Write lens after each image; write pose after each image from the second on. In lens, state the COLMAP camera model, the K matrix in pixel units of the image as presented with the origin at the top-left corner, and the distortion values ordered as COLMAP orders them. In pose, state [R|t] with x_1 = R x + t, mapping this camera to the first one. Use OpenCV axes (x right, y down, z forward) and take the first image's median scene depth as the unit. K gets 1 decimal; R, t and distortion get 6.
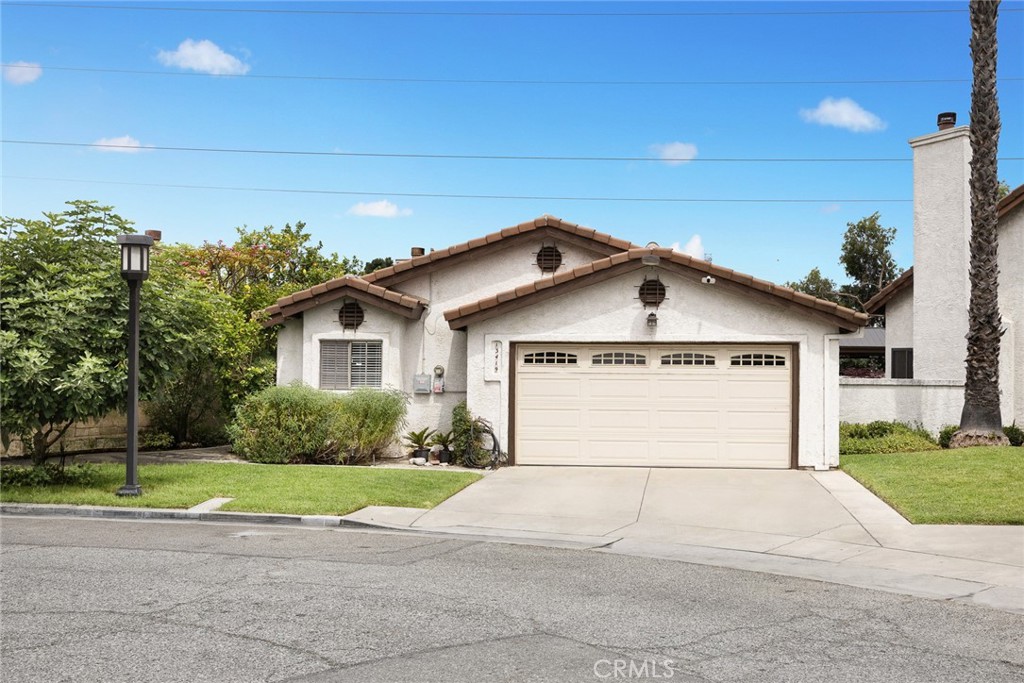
lens RADIAL K [[1077.6, 0, 512.0], [0, 1077.6, 341.5], [0, 0, 1]] dist [0.106339, 0.003249]
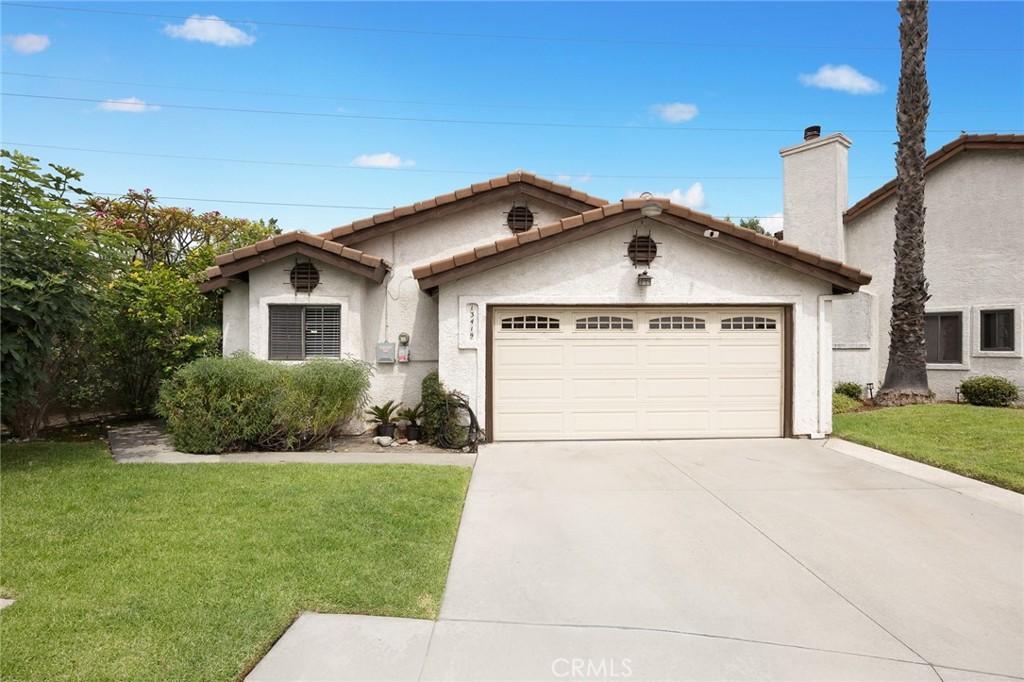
lens RADIAL K [[648.8, 0, 512.0], [0, 648.8, 341.0], [0, 0, 1]] dist [0.003590, 0.000536]
pose [[0.991797, -0.009164, 0.127494, -0.049527], [0.006236, 0.999708, 0.023351, 0.017922], [-0.127671, -0.022365, 0.991564, 0.461875]]
